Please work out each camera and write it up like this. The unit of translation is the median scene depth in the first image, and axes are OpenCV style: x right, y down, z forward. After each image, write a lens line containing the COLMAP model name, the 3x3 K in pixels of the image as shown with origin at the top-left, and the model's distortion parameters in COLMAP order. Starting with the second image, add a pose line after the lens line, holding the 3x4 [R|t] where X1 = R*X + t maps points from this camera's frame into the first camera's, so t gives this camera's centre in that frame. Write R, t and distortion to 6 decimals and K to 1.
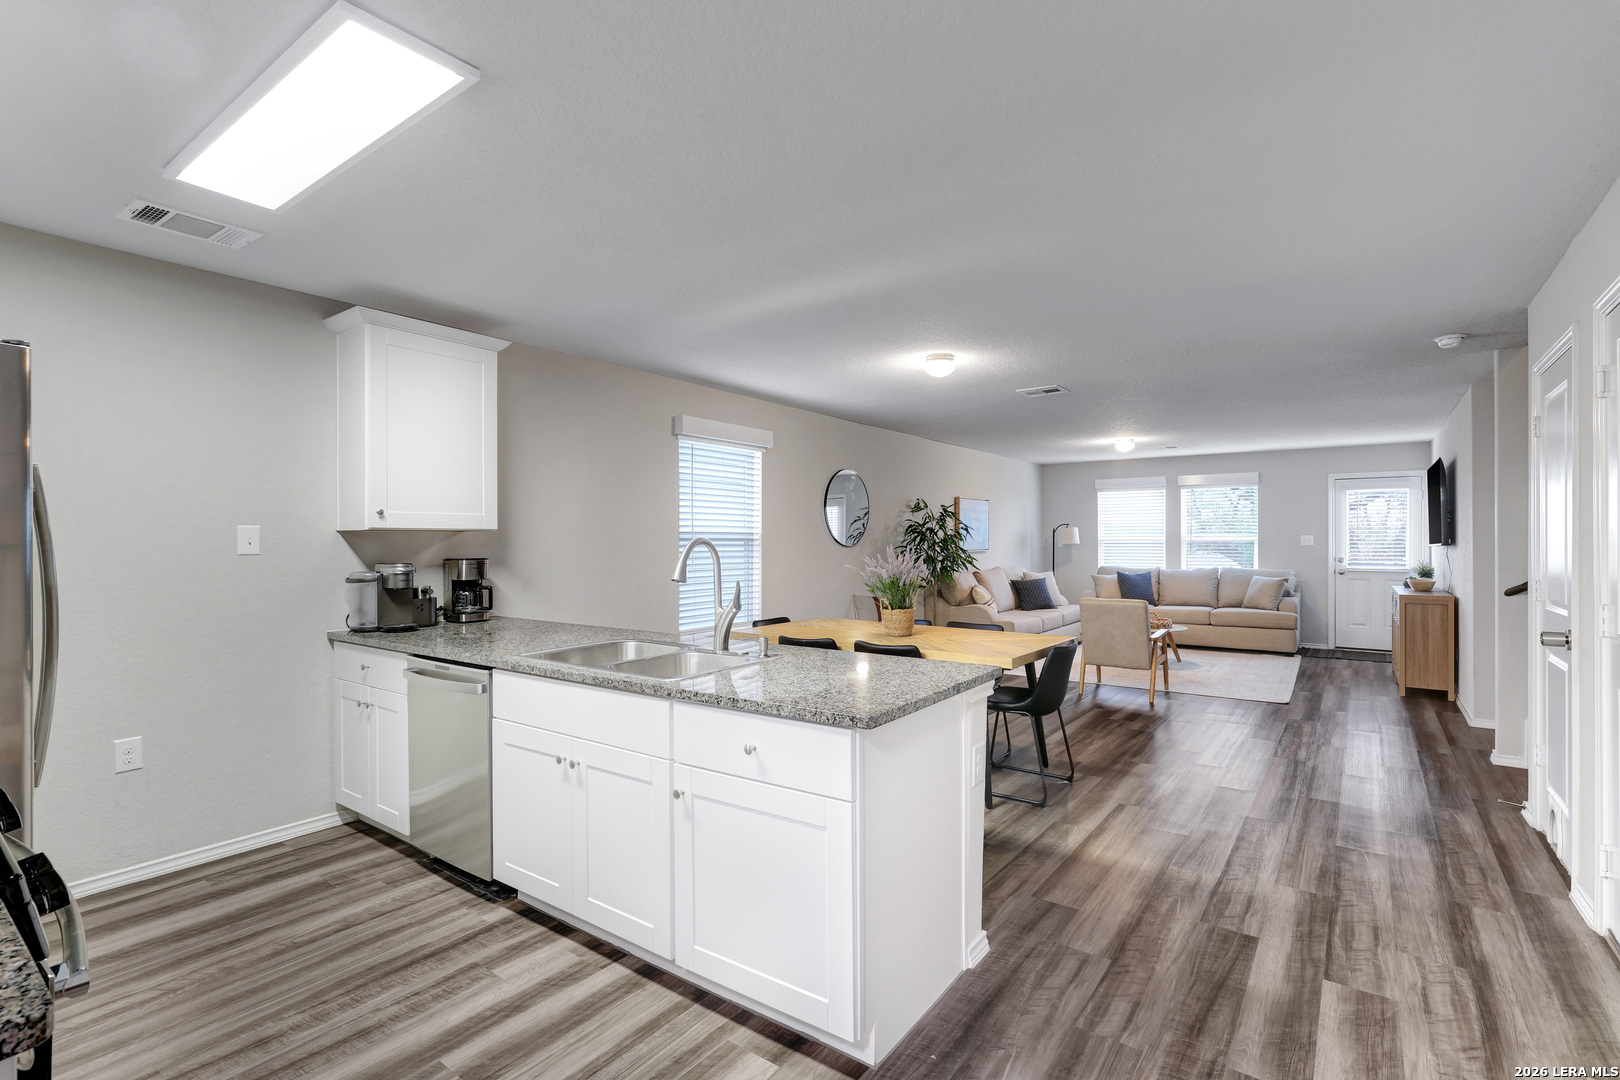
lens RADIAL K [[747.4, 0, 810.8], [0, 747.4, 535.4], [0, 0, 1]] dist [0.002233, -0.000393]
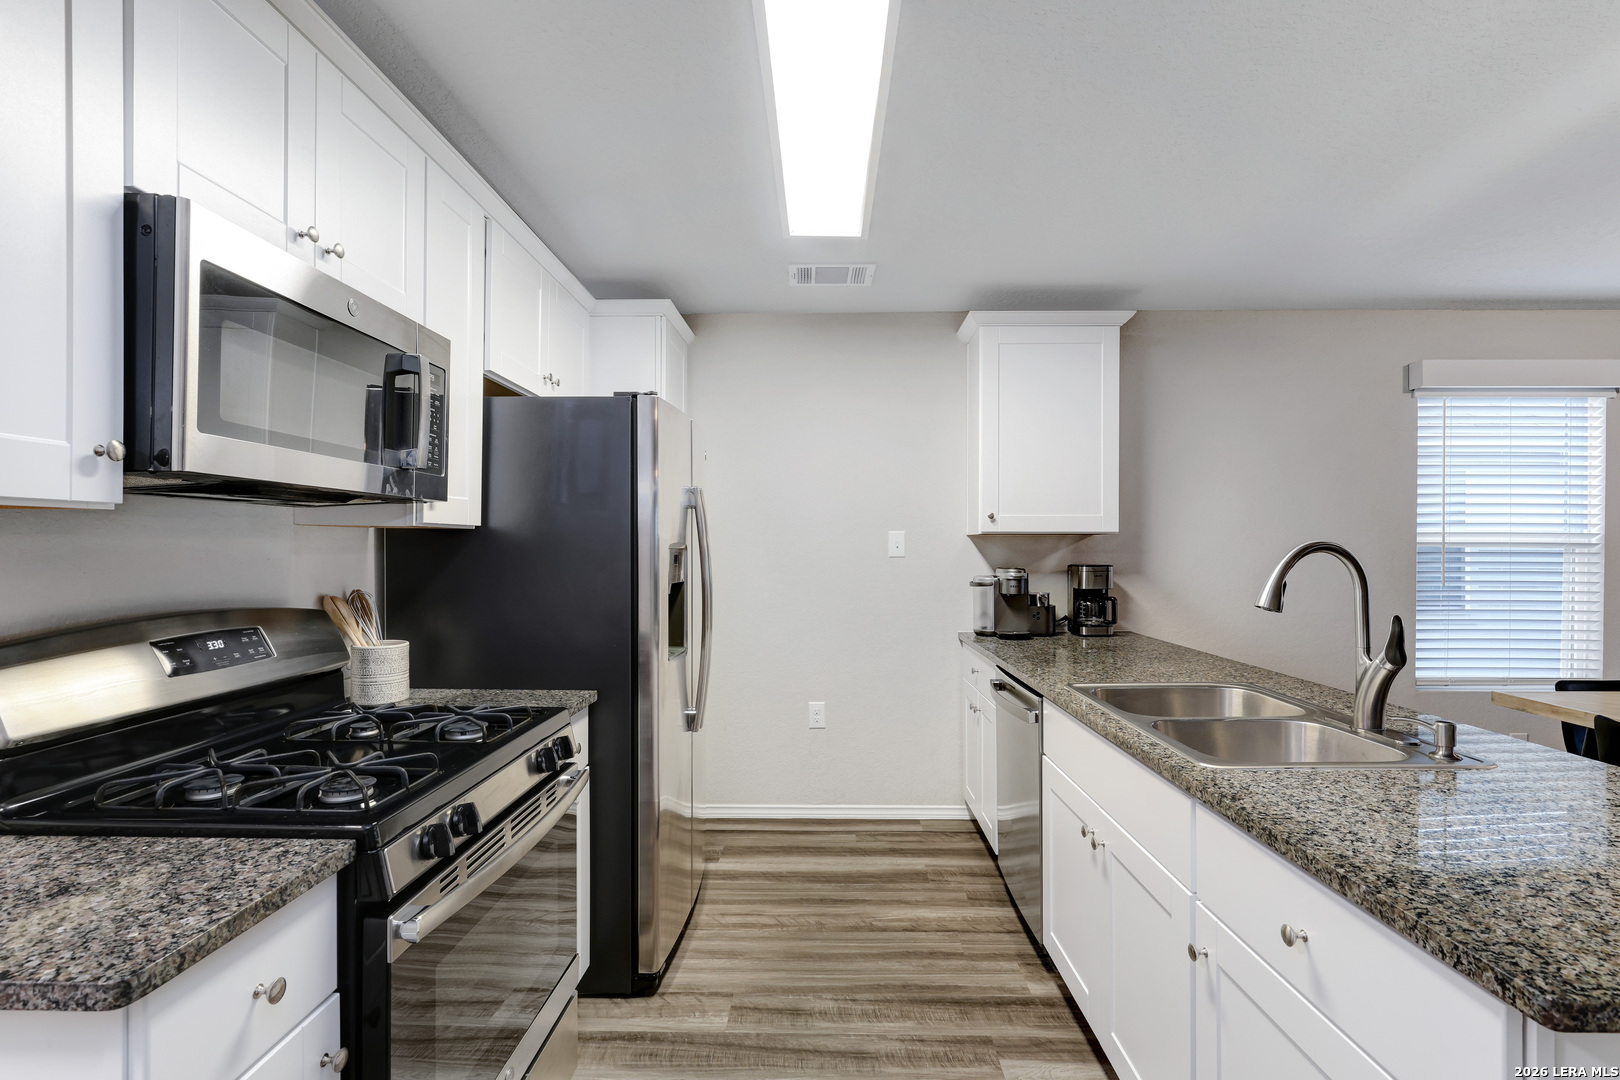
lens RADIAL K [[747.4, 0, 815.0], [0, 747.4, 546.5], [0, 0, 1]] dist [0.002233, -0.000393]
pose [[0.583765, 0.004151, -0.811912, 0.104359], [0.003125, 0.999968, 0.007359, 0.001581], [0.811917, -0.006833, 0.583734, 0.280322]]
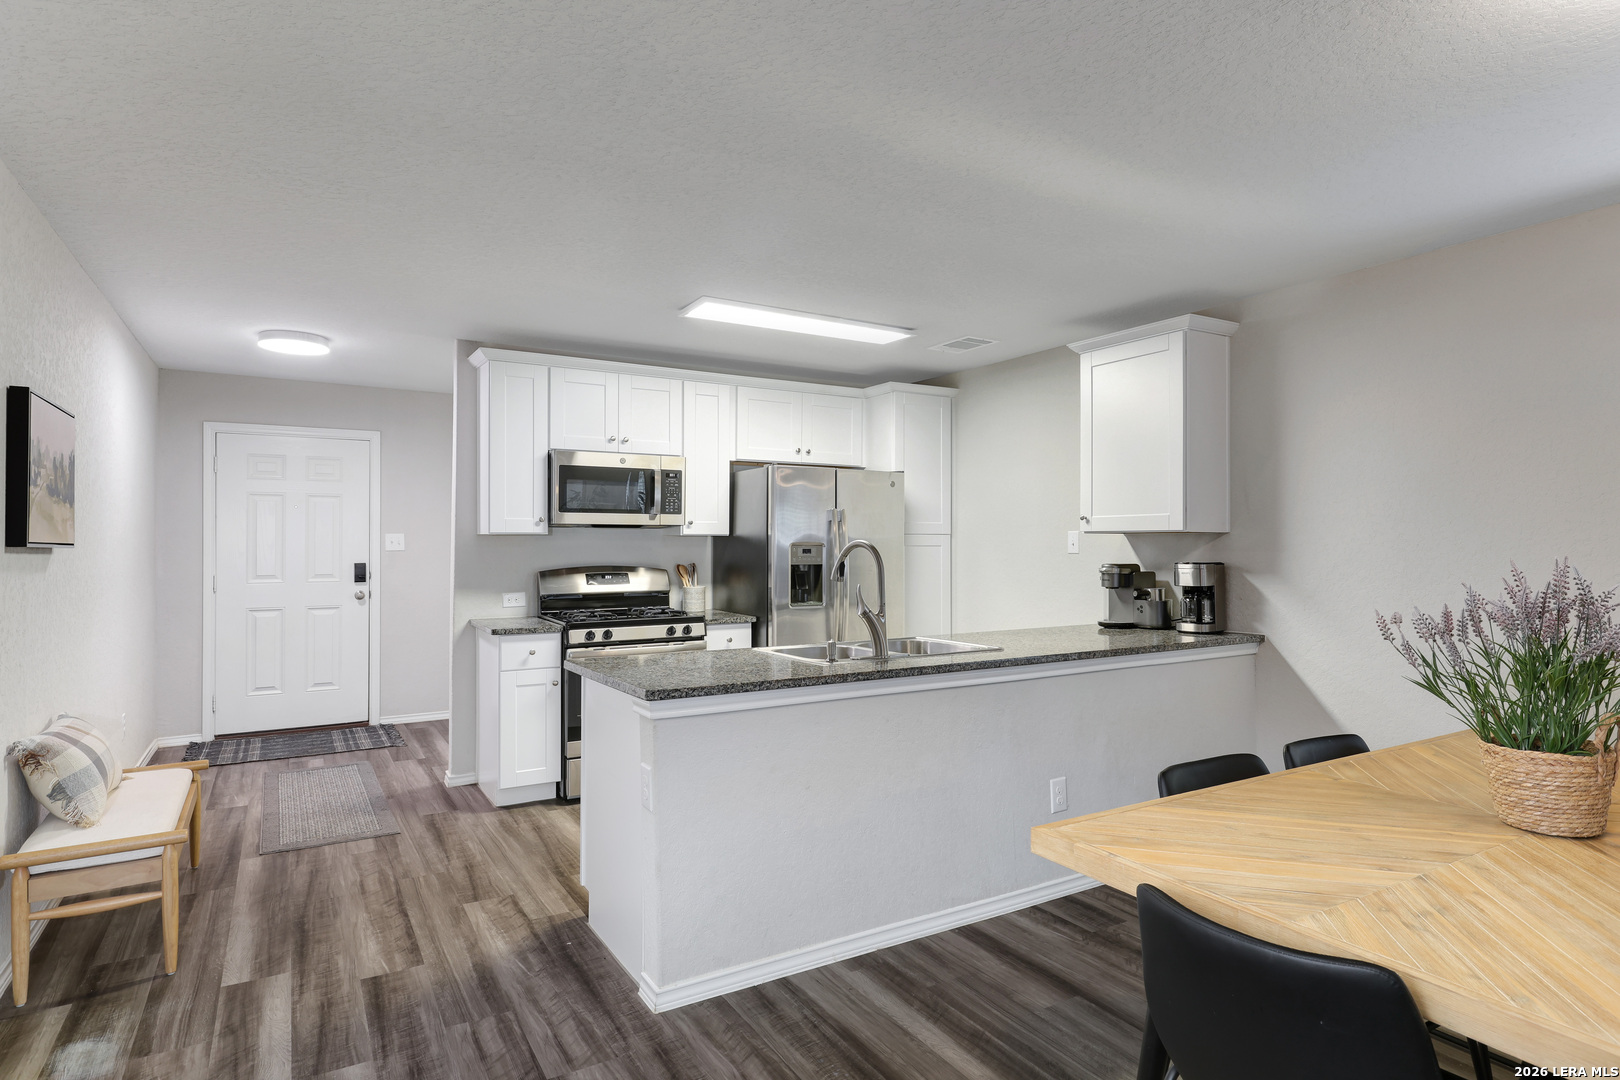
lens RADIAL K [[895.5, 0, 810.7], [0, 895.5, 536.8], [0, 0, 1]] dist [0.005562, 0.000761]
pose [[-0.391942, -0.004964, -0.919976, 0.936829], [0.009108, 0.999915, -0.009276, 0.007304], [0.919945, -0.012015, -0.391864, 1.338875]]
